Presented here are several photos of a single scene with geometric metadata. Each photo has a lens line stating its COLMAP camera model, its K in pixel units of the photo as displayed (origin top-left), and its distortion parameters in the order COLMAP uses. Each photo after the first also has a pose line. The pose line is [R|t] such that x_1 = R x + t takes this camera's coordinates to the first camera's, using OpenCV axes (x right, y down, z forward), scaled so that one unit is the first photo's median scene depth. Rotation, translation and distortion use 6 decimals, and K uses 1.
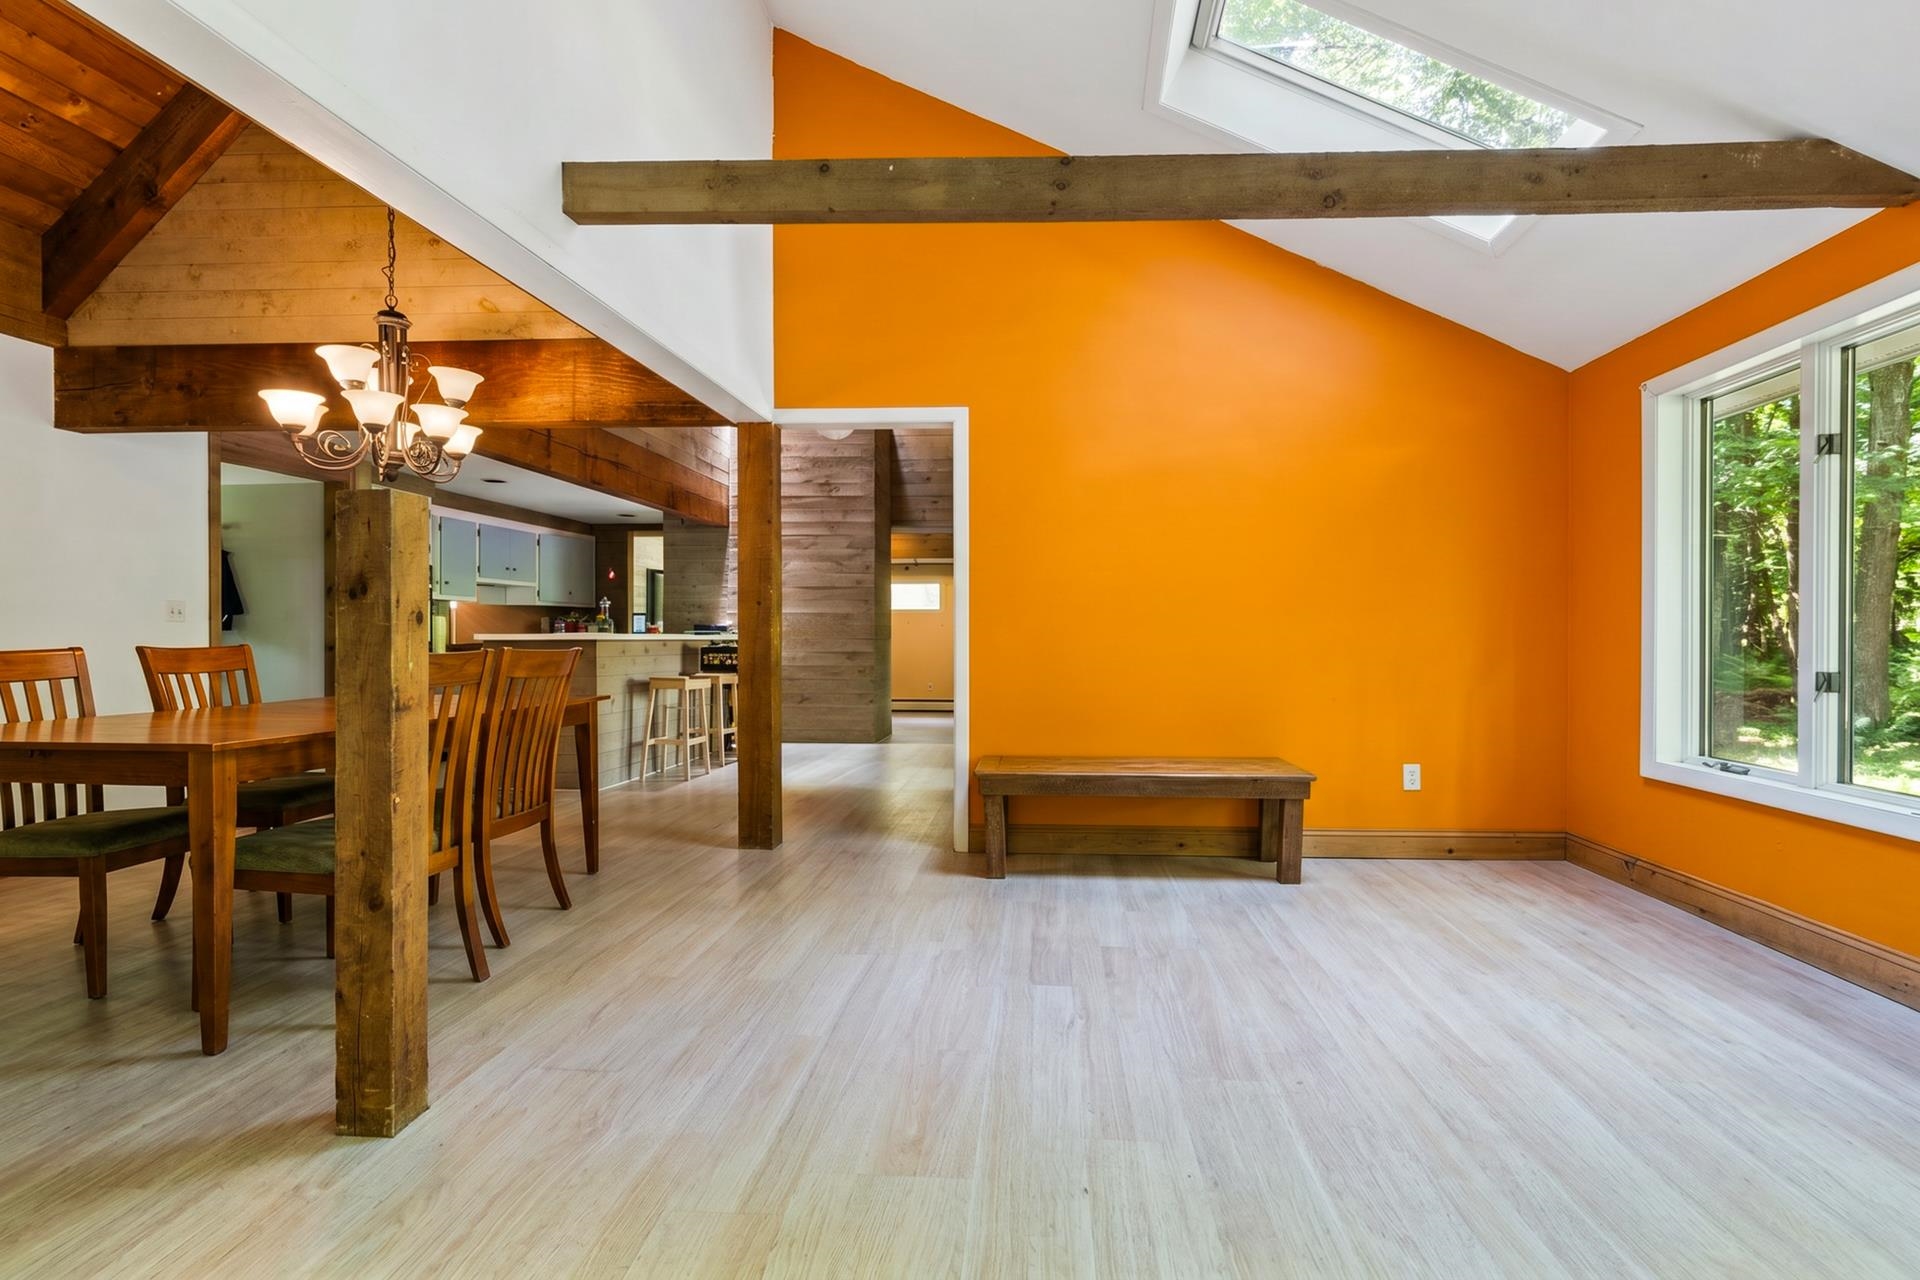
lens RADIAL K [[842.4, 0, 965.9], [0, 842.4, 653.7], [0, 0, 1]] dist [-0.000980, -0.004034]
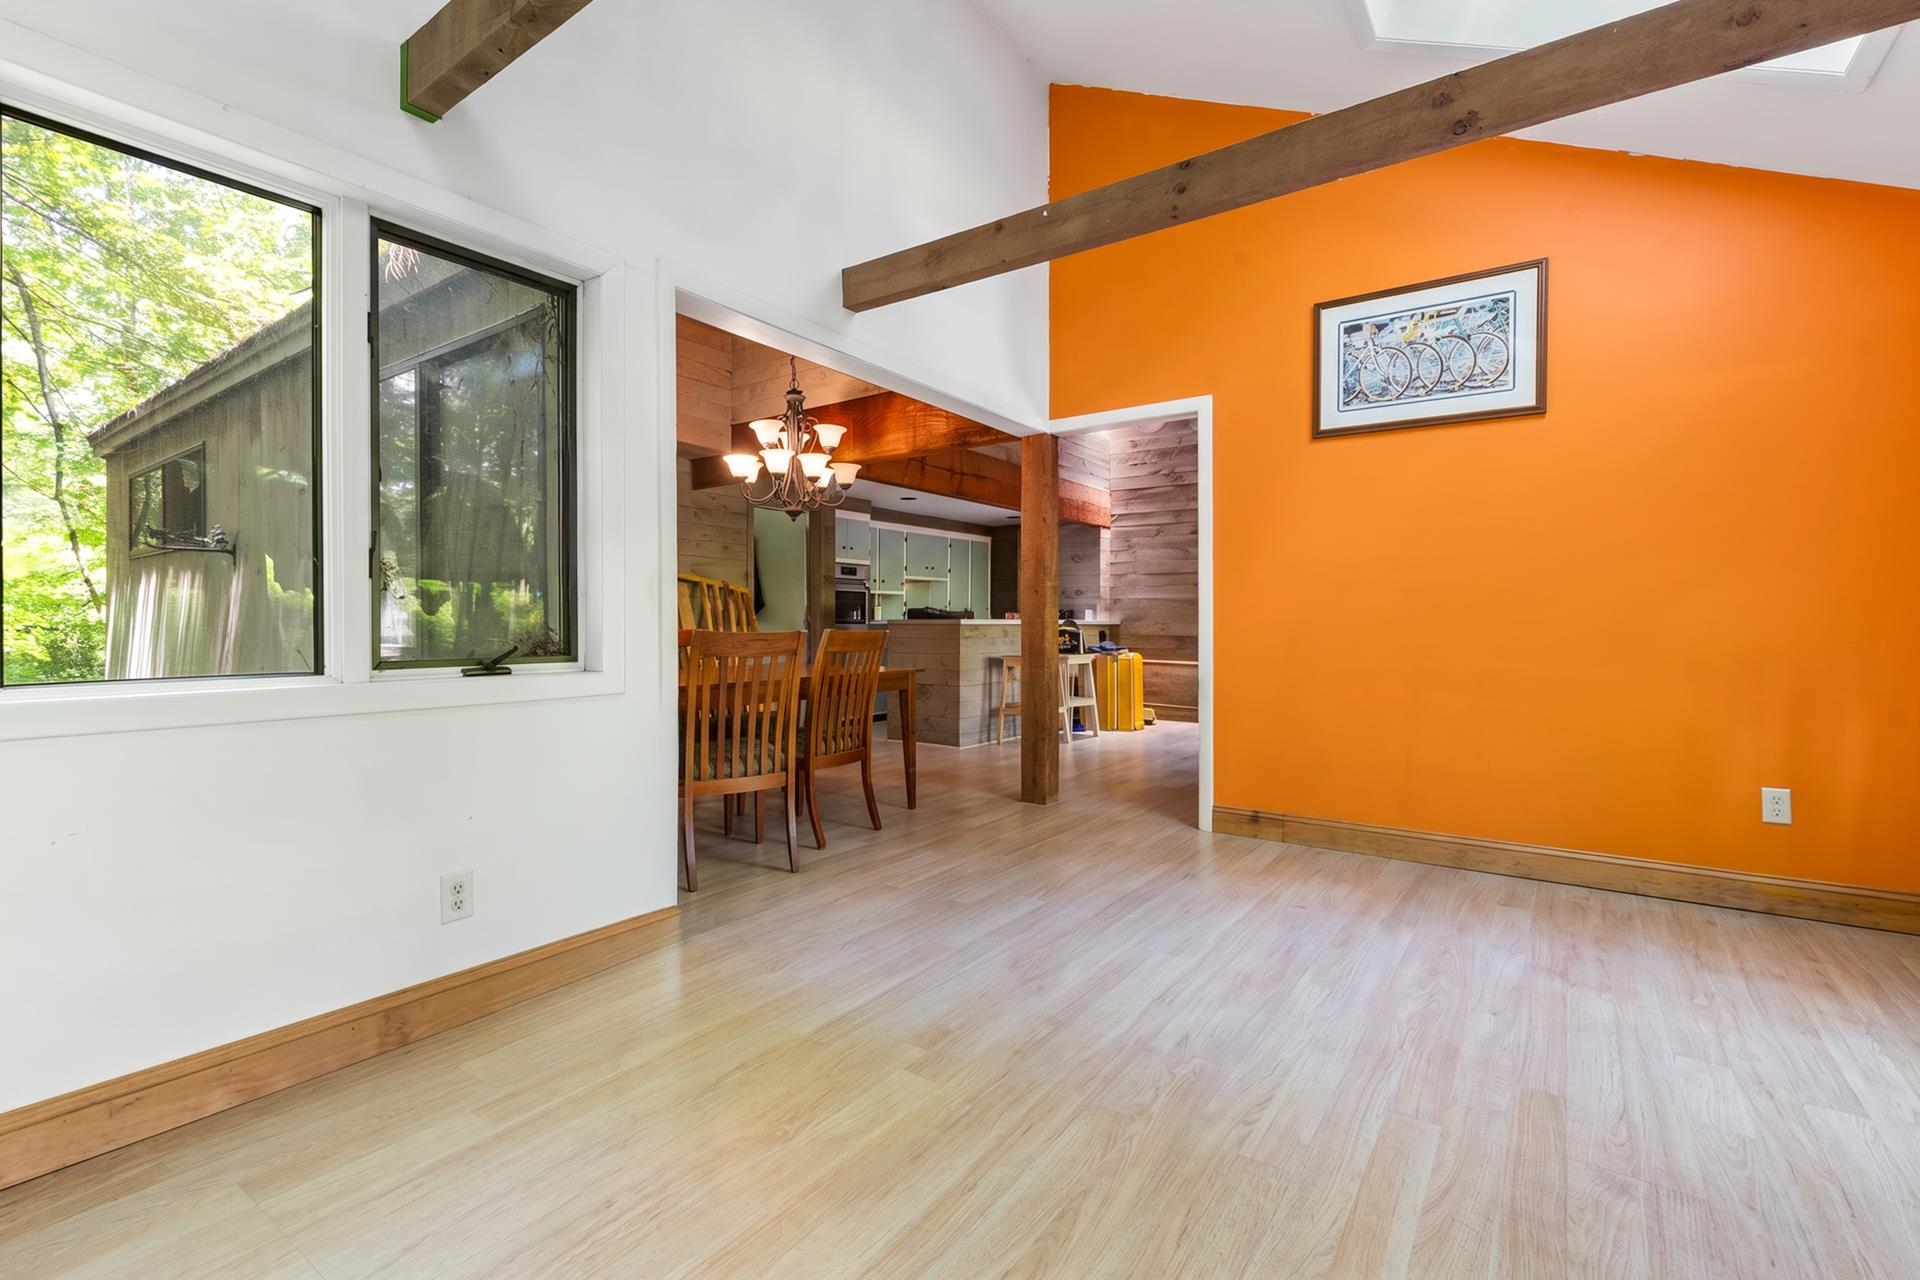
lens RADIAL K [[842.4, 0, 967.7], [0, 842.4, 628.5], [0, 0, 1]] dist [-0.000980, -0.004034]
pose [[0.836195, 0.000895, -0.548432, 0.329876], [-0.007222, 0.999930, -0.009380, 0.002657], [0.548385, 0.011804, 0.836143, -0.013358]]
